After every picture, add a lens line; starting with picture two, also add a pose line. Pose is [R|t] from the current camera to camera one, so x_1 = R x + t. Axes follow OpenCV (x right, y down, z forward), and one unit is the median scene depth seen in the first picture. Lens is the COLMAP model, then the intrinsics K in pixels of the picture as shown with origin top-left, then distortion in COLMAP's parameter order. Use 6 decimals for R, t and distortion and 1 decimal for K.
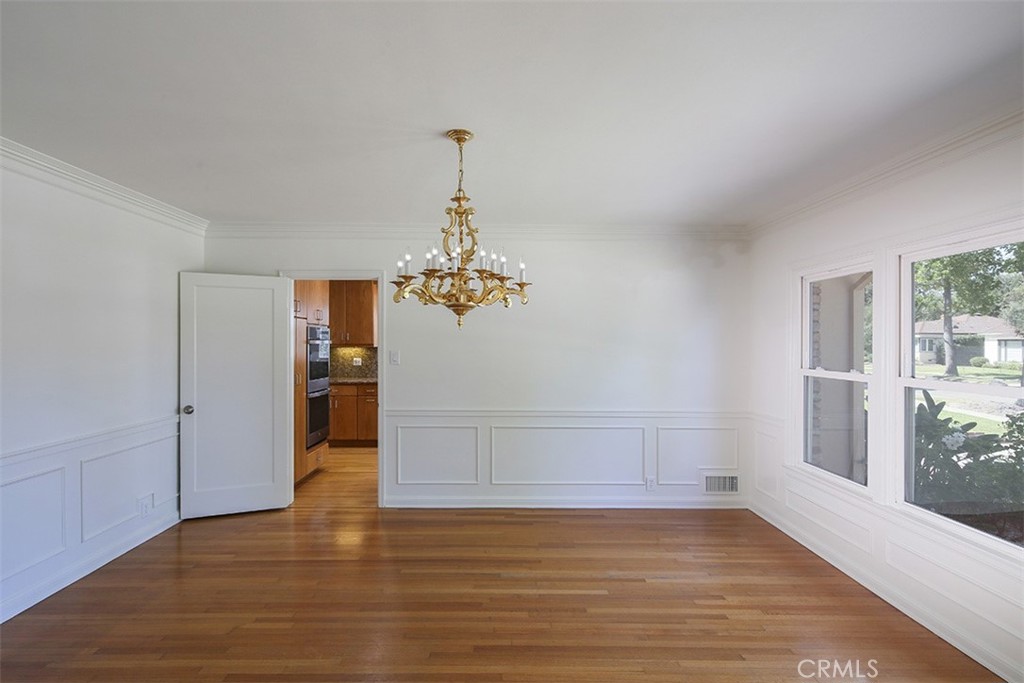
lens RADIAL K [[486.5, 0, 507.6], [0, 486.5, 343.0], [0, 0, 1]] dist [0.015676, -0.002502]
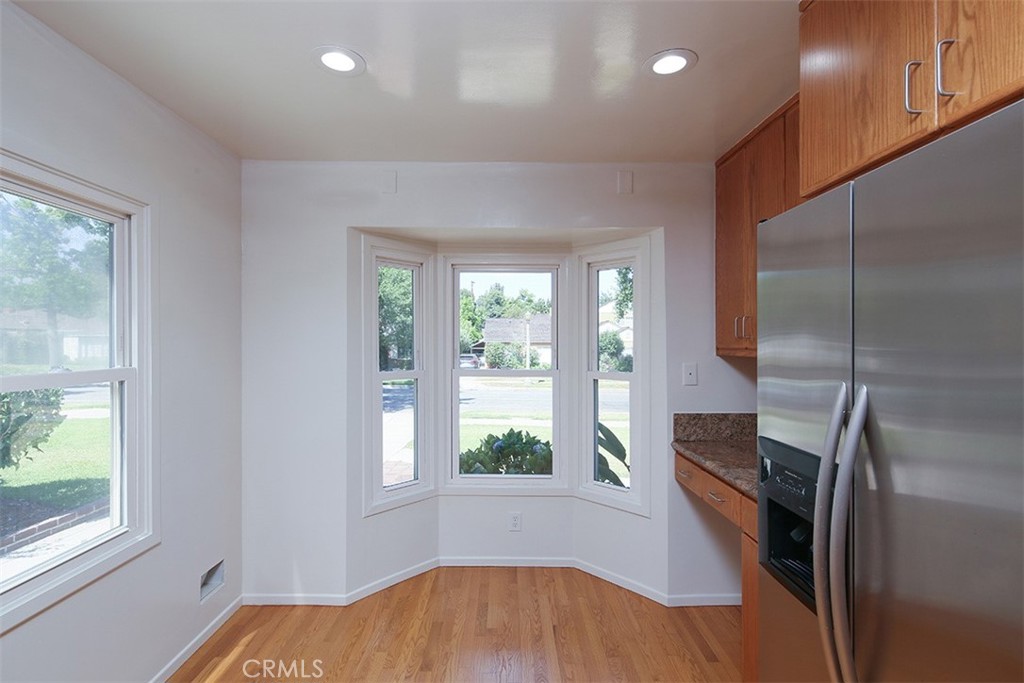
lens RADIAL K [[486.5, 0, 506.9], [0, 486.5, 340.1], [0, 0, 1]] dist [0.015676, -0.002502]
pose [[0.000547, 0.000050, 1.000000, -0.133685], [-0.000215, 1.000000, -0.000050, -0.001770], [-1.000000, -0.000215, 0.000547, 0.662828]]
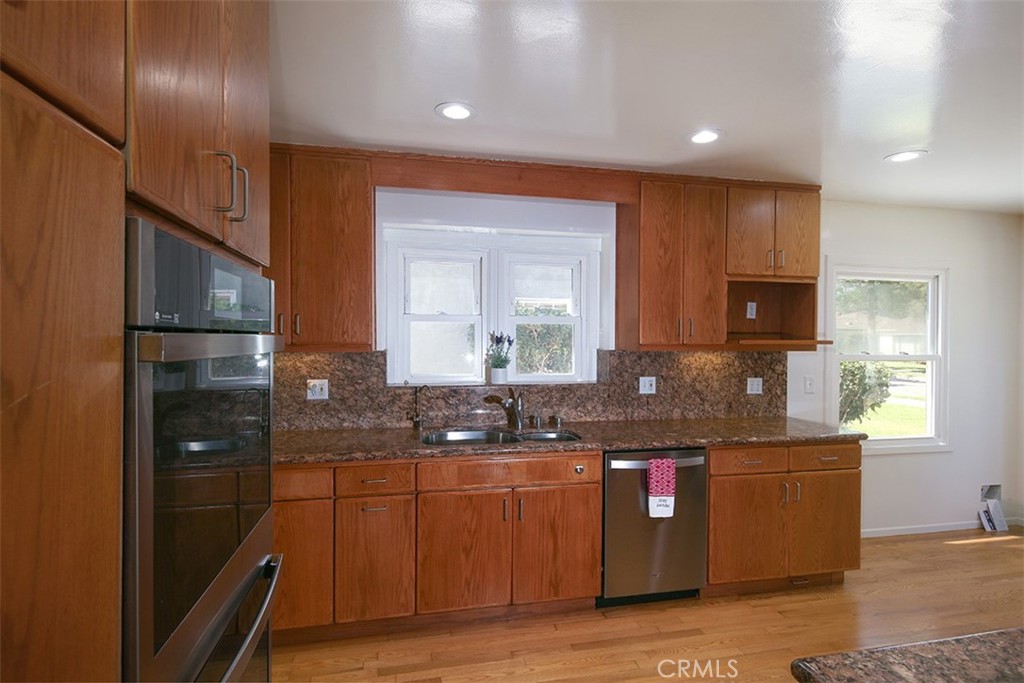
lens RADIAL K [[486.5, 0, 509.3], [0, 486.5, 342.0], [0, 0, 1]] dist [0.015676, -0.002502]
pose [[0.981400, -0.001359, 0.191970, -0.232032], [-0.000162, 0.999969, 0.007905, -0.002648], [-0.191974, -0.007790, 0.981369, 0.585465]]
